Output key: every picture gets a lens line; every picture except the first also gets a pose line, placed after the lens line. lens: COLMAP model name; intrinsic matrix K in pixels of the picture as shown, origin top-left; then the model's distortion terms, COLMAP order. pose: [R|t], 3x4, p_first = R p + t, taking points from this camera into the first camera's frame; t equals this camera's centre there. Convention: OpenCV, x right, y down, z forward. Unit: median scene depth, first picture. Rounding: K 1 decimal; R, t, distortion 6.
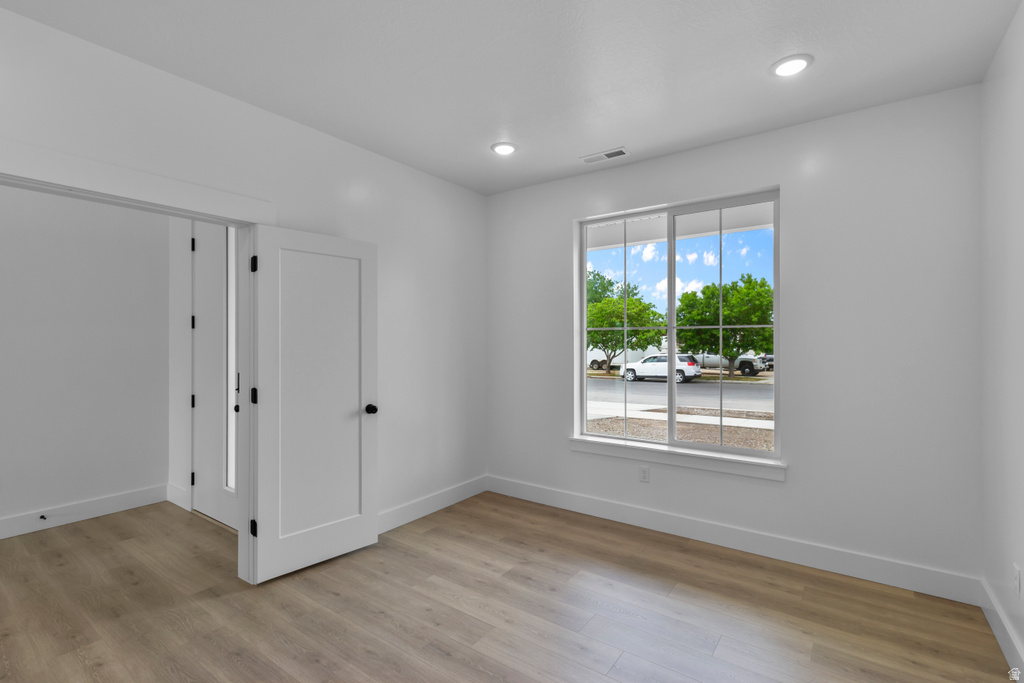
lens RADIAL K [[490.5, 0, 512.0], [0, 490.5, 343.5], [0, 0, 1]] dist [0.006119, -0.000165]
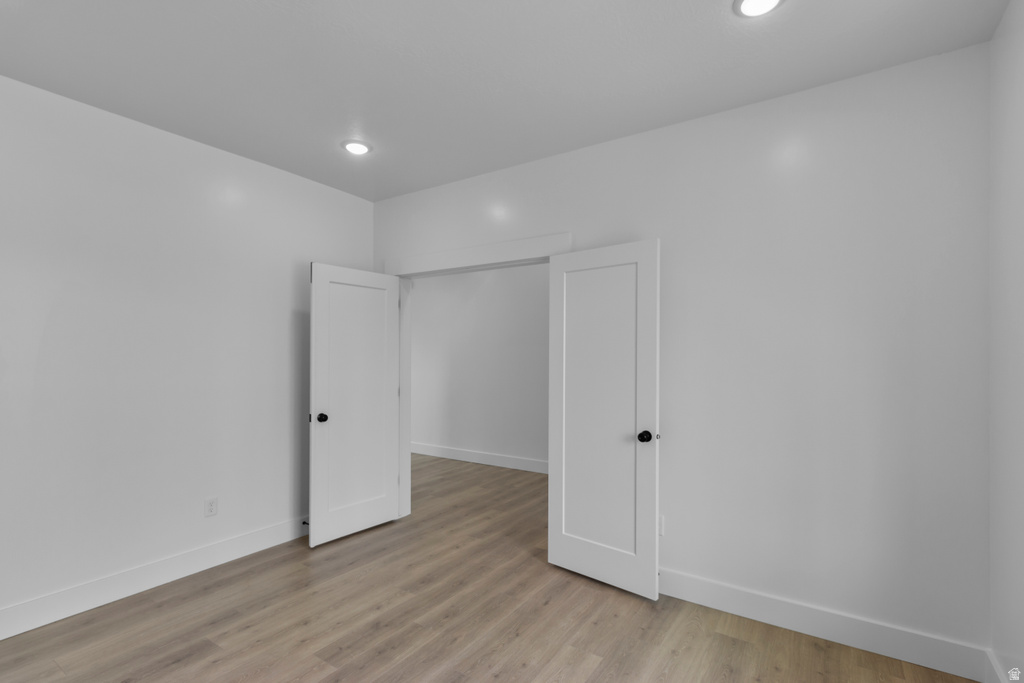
lens RADIAL K [[490.5, 0, 511.4], [0, 490.5, 347.7], [0, 0, 1]] dist [0.006119, -0.000165]
pose [[0.009105, -0.010544, -0.999903, 0.654125], [0.001122, 0.999944, -0.010534, -0.012552], [0.999958, -0.001026, 0.009117, 0.892514]]
